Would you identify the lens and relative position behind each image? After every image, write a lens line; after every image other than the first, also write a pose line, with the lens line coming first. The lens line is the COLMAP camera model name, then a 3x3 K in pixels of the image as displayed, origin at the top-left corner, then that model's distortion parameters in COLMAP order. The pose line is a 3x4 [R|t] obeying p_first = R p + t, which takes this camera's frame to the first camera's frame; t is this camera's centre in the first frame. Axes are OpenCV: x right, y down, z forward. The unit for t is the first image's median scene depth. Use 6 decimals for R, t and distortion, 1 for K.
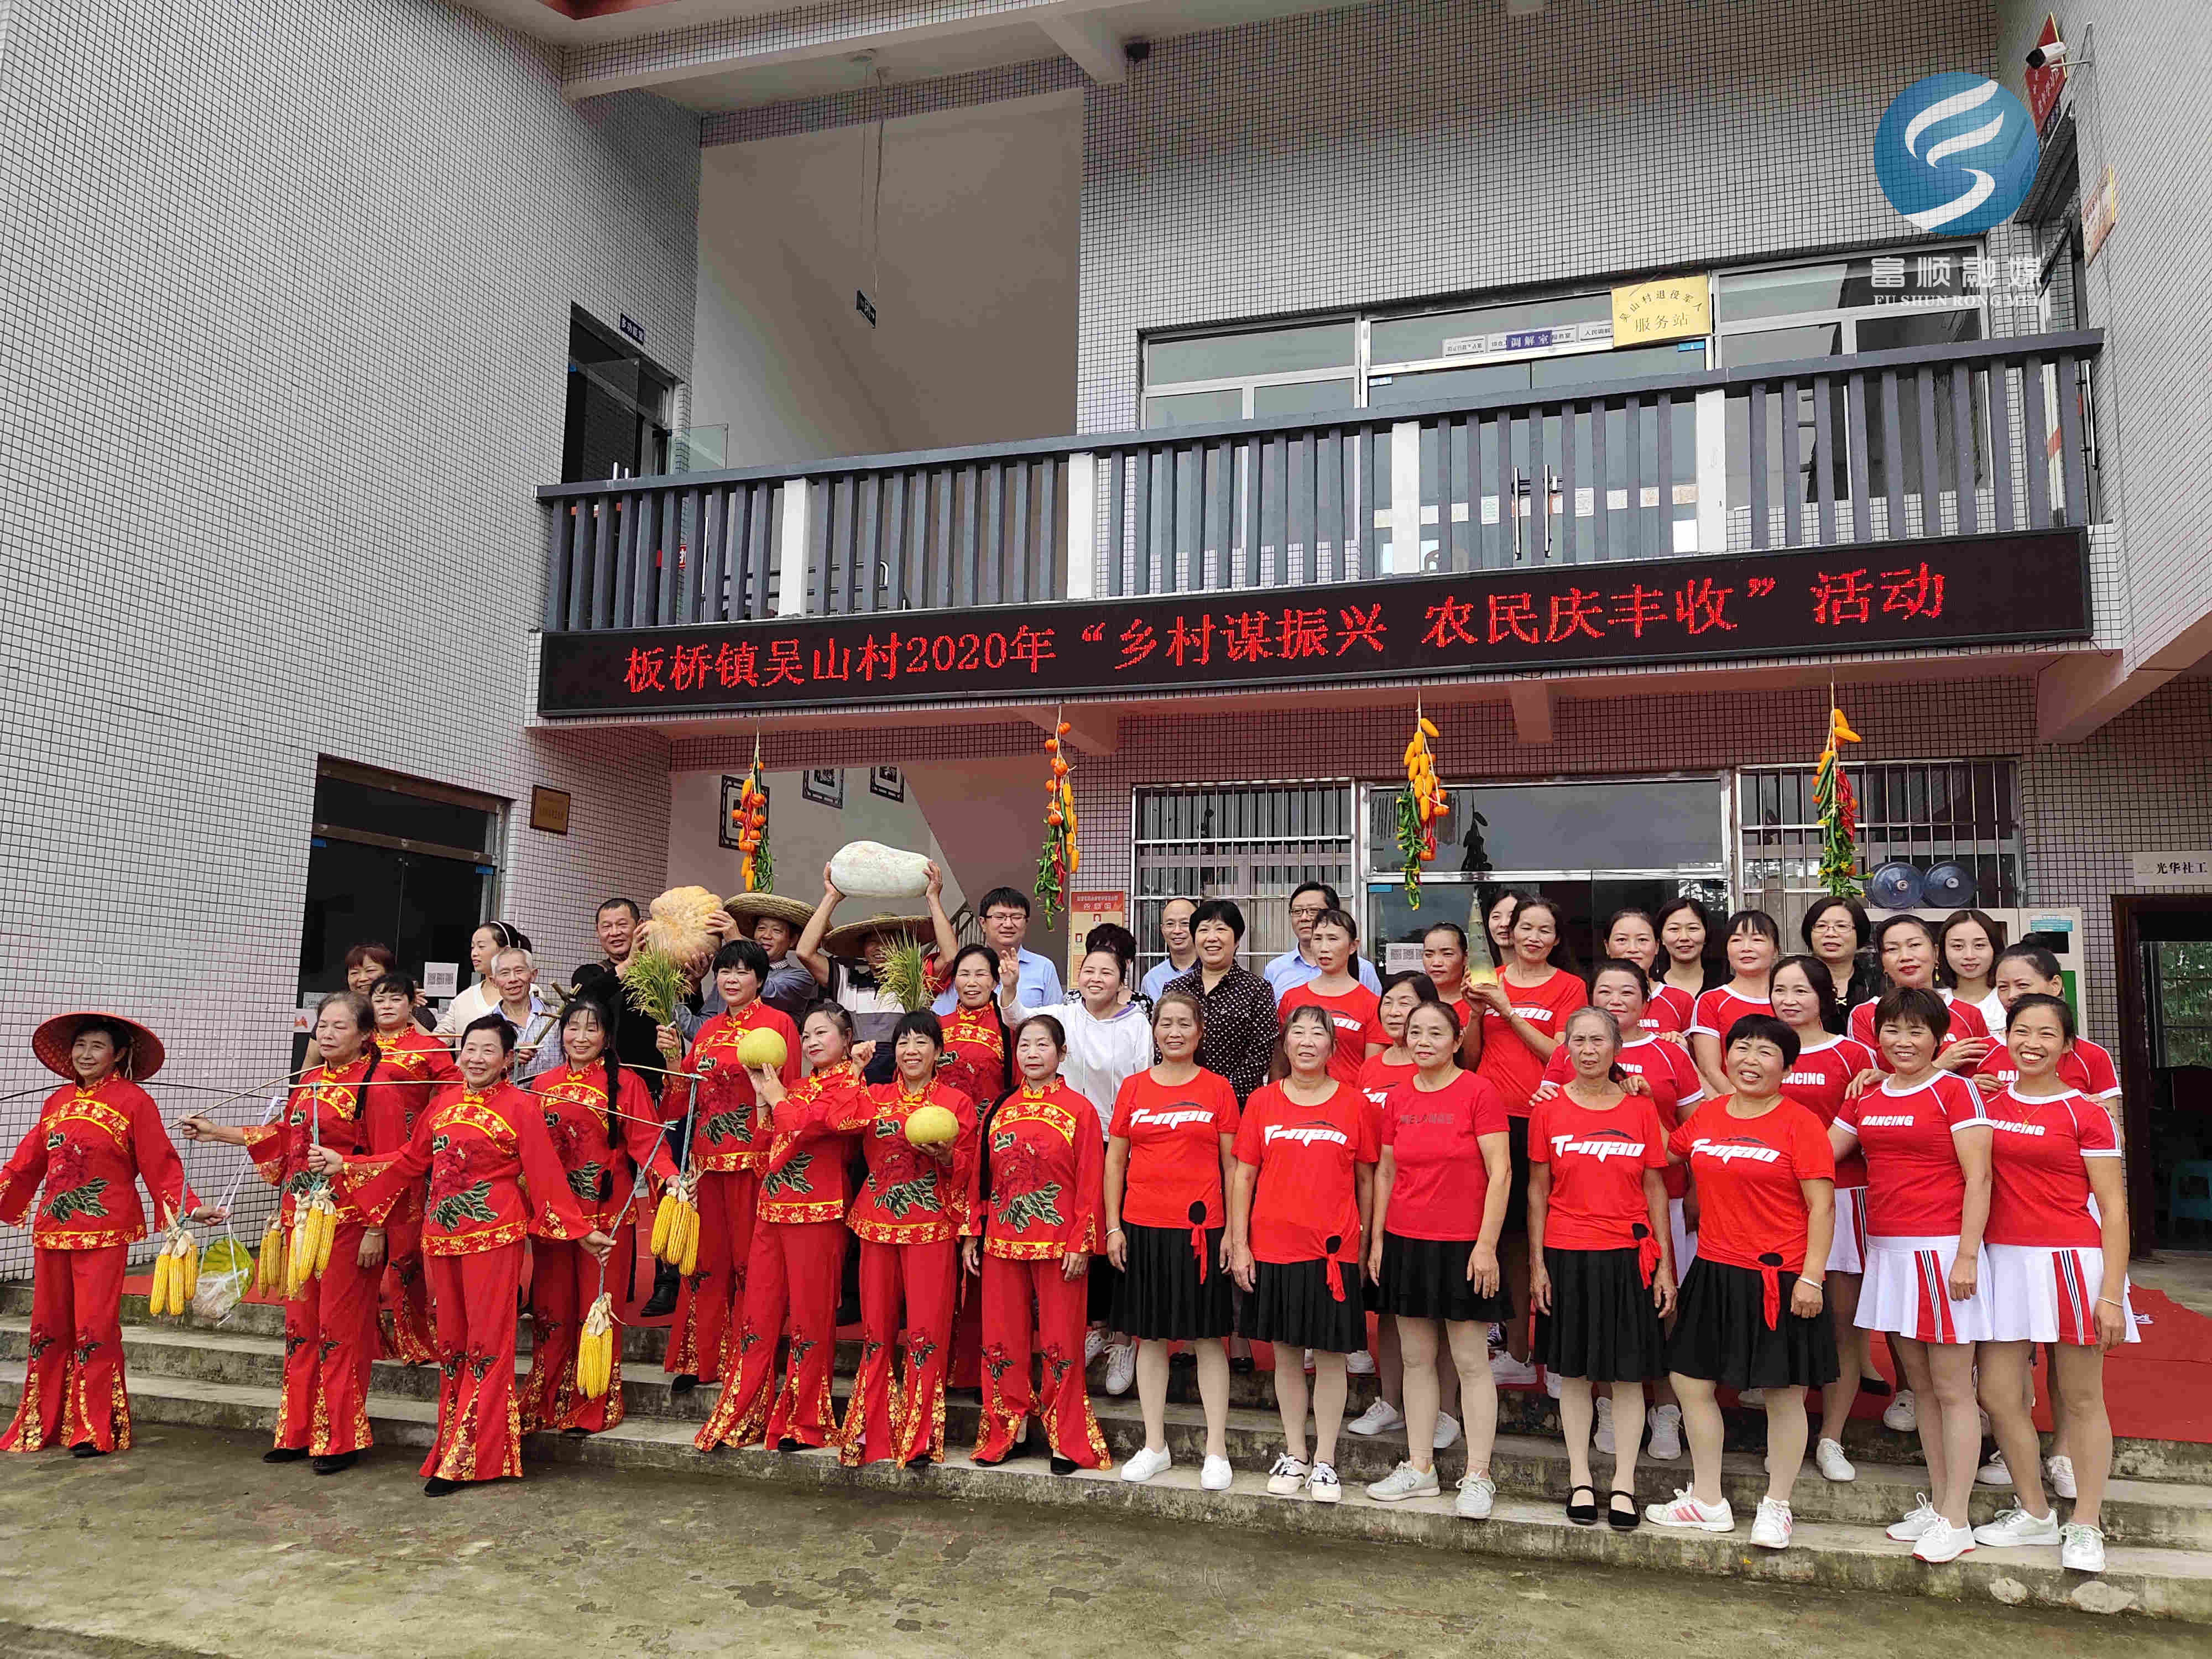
lens RADIAL K [[1632.0, 0, 1113.7], [0, 1632.0, 834.5], [0, 0, 1]] dist [0.111379, -0.146757]
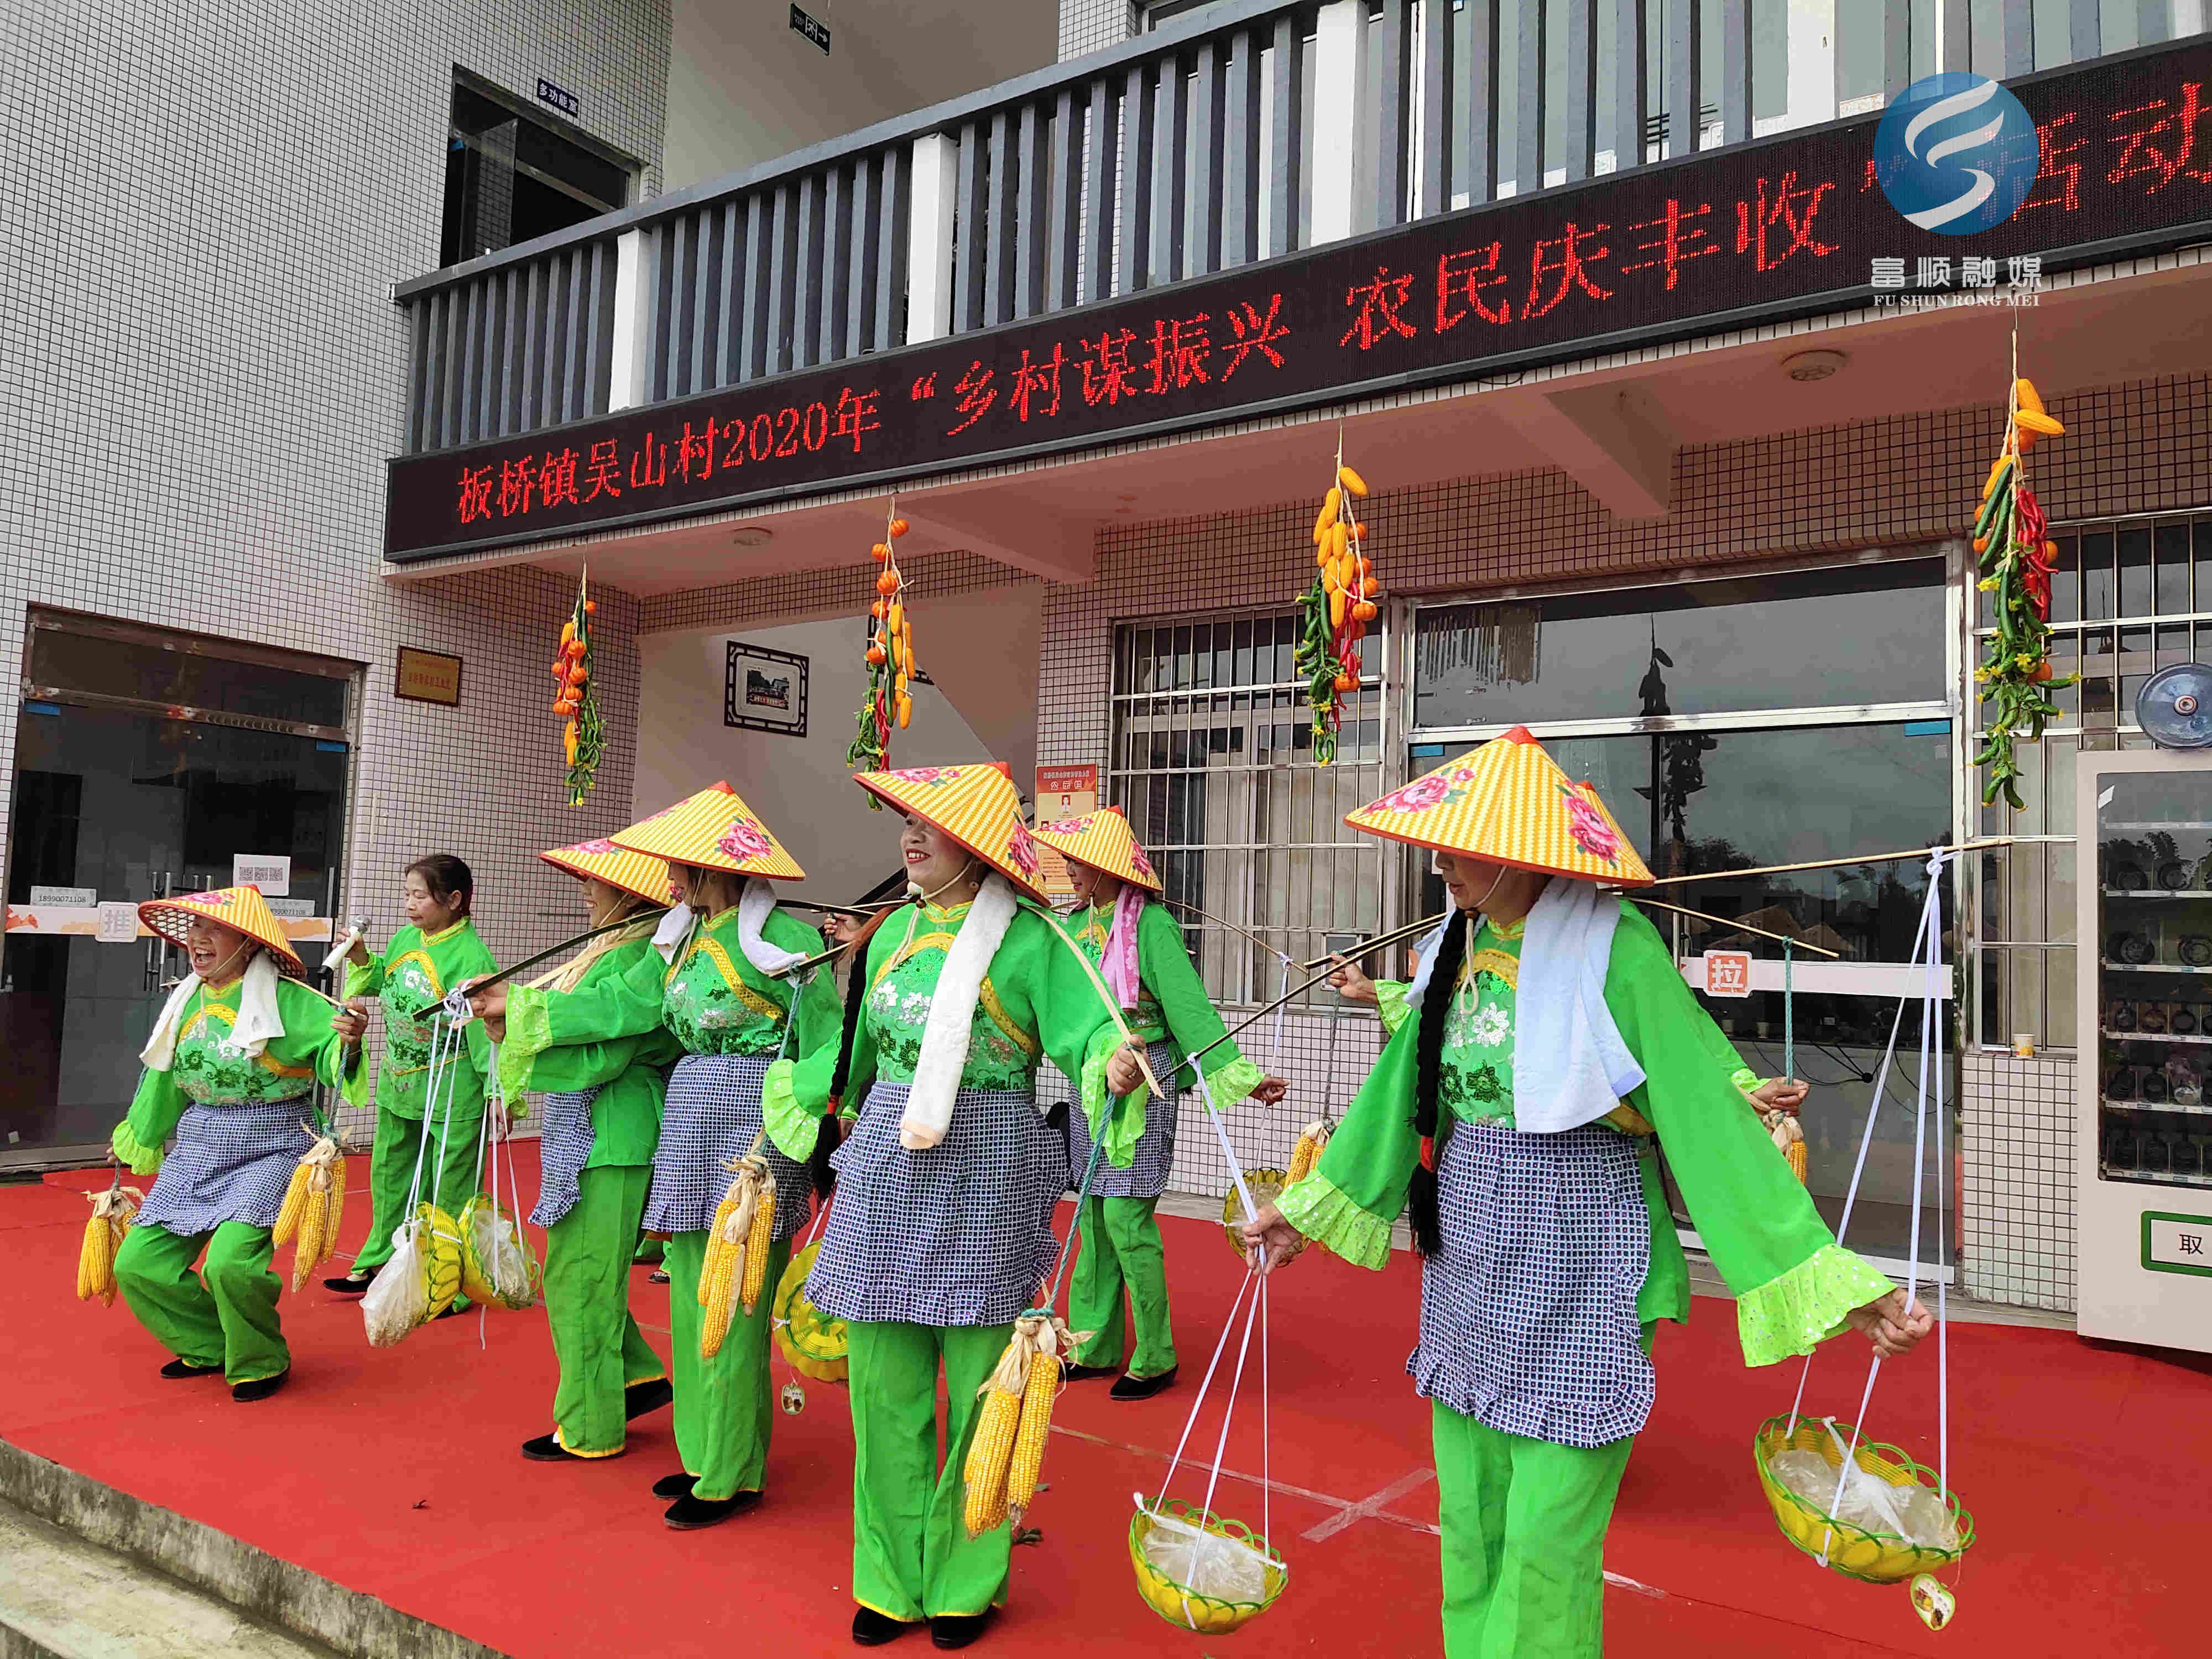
lens RADIAL K [[1632.0, 0, 1113.7], [0, 1632.0, 834.5], [0, 0, 1]] dist [0.111379, -0.146757]
pose [[0.955327, -0.005461, -0.295500, 0.267276], [0.020087, 0.998717, 0.046485, 0.036969], [0.294867, -0.050344, 0.954211, 0.326256]]
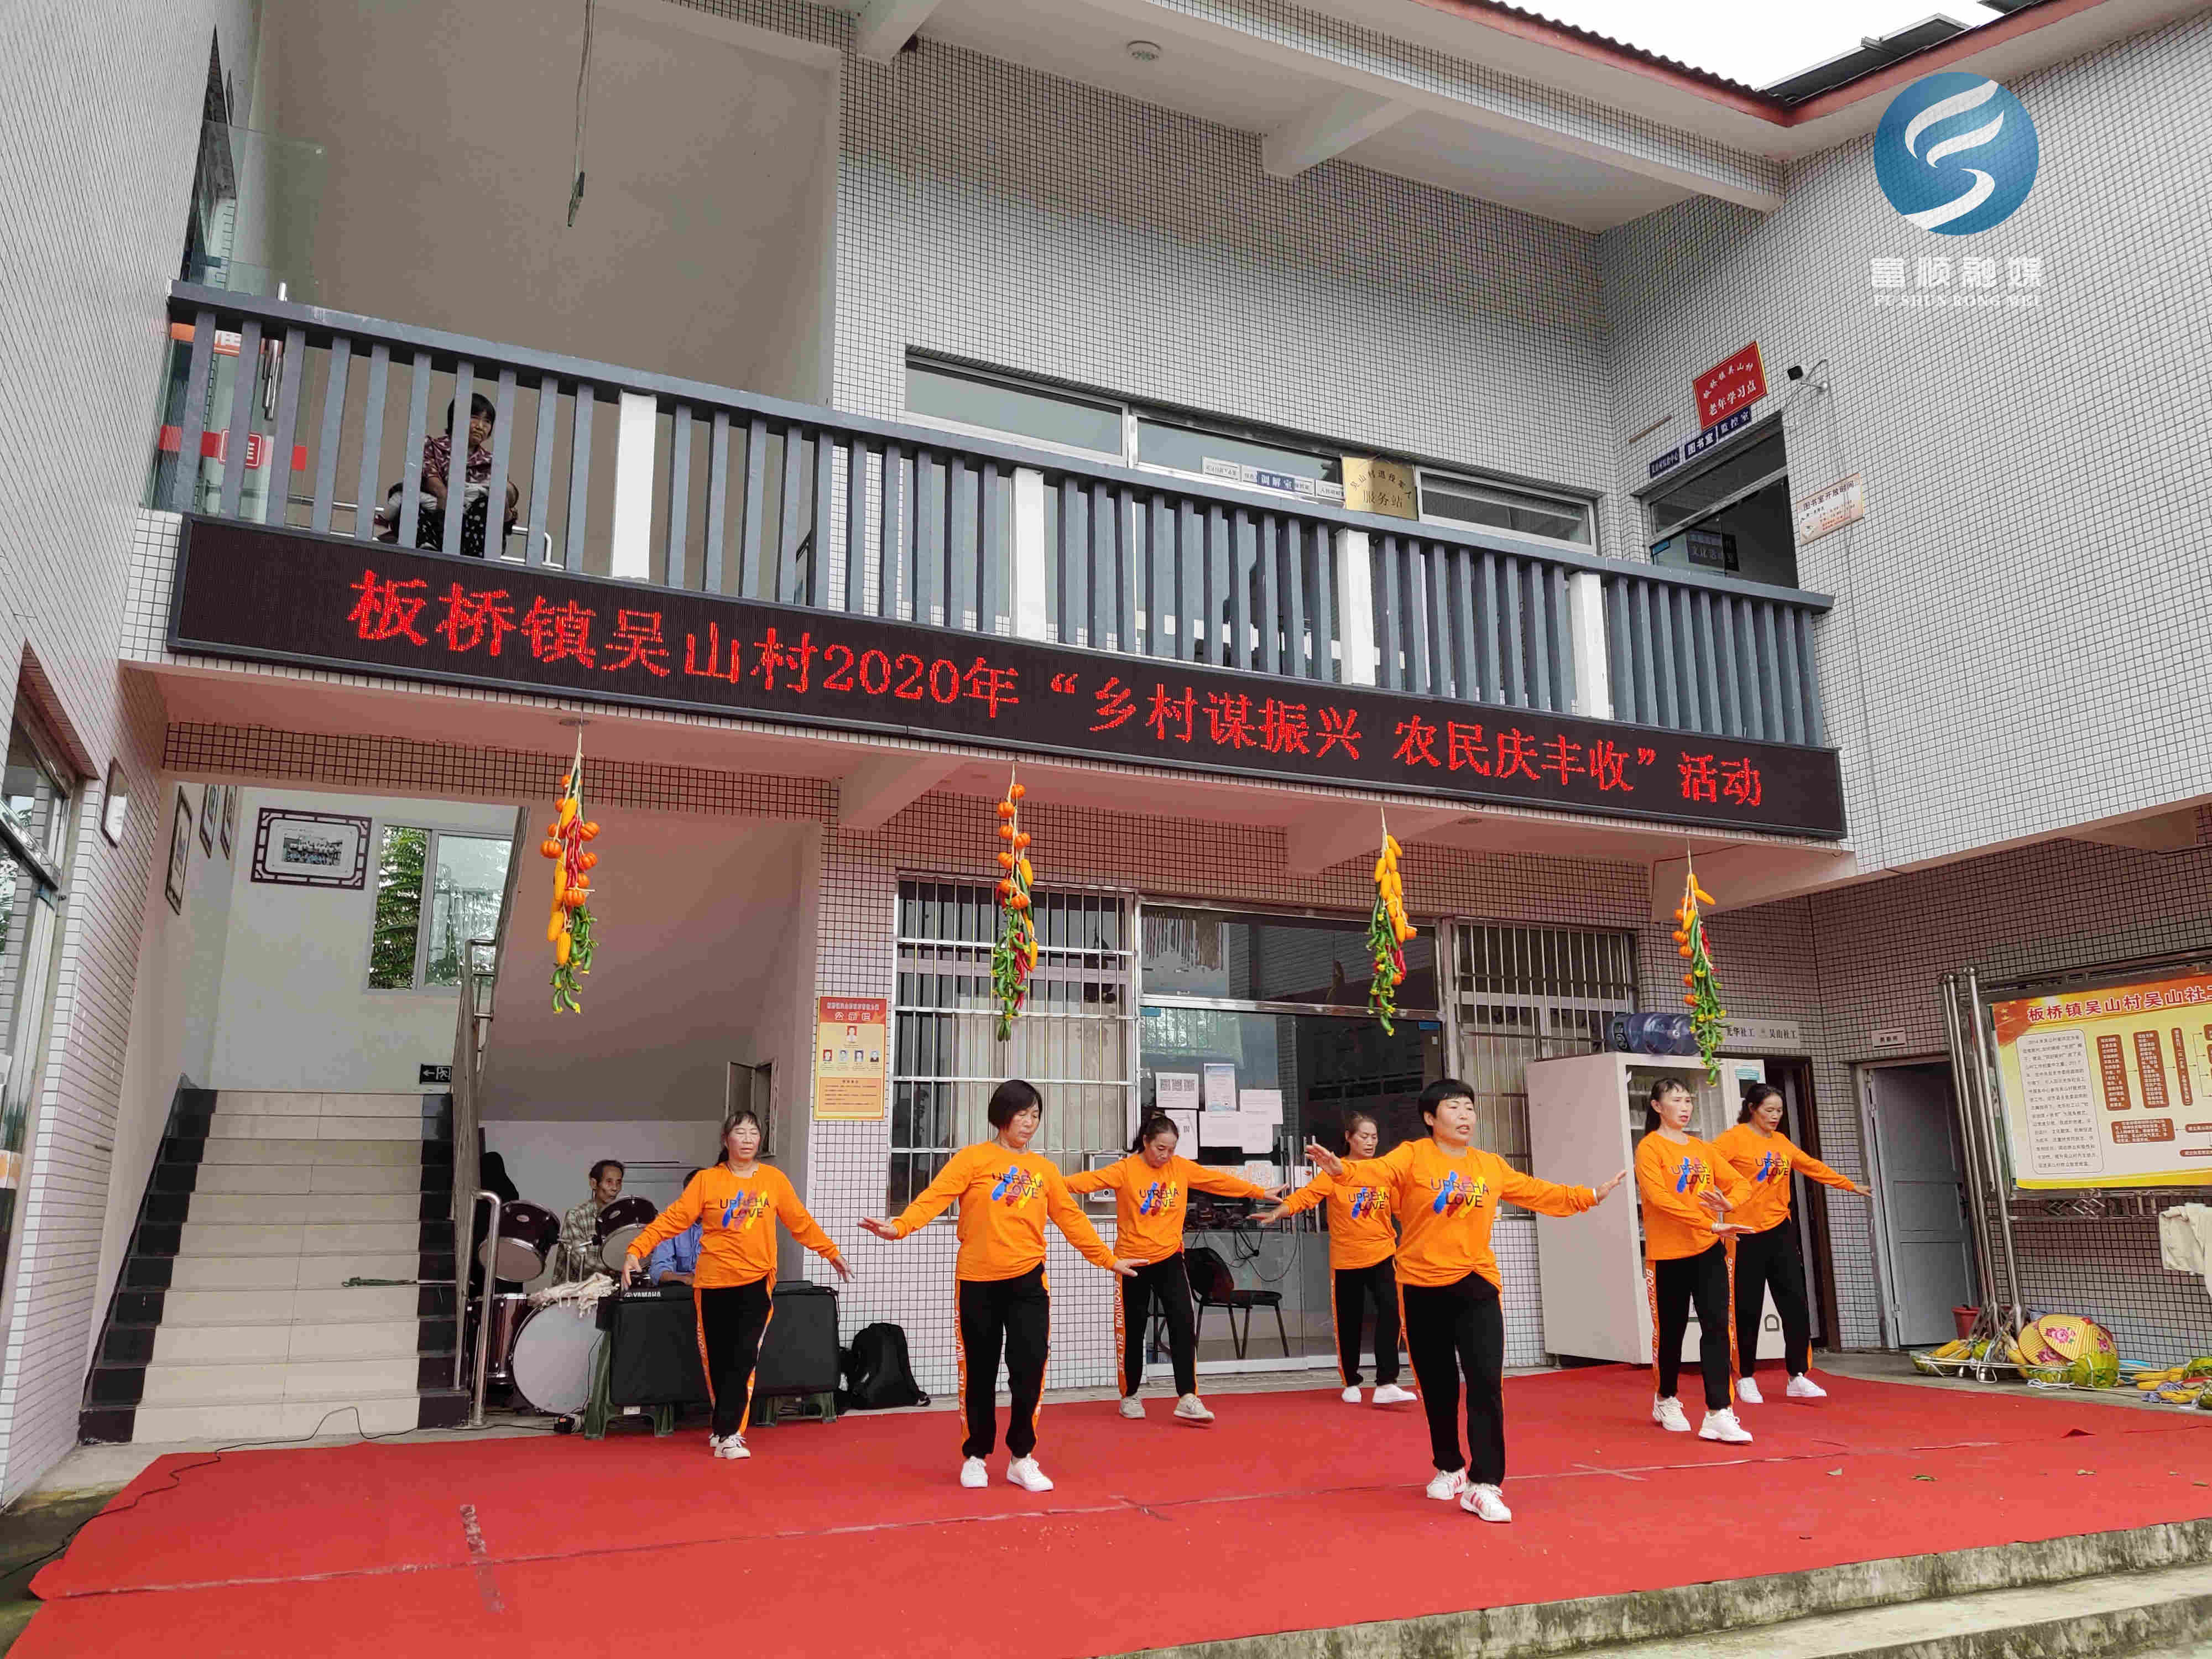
lens RADIAL K [[1632.0, 0, 1113.7], [0, 1632.0, 834.5], [0, 0, 1]] dist [0.111379, -0.146757]
pose [[0.755683, 0.125814, 0.642740, -0.503748], [-0.065958, 0.991005, -0.116438, 0.046766], [-0.651608, 0.045596, 0.757184, 0.347310]]
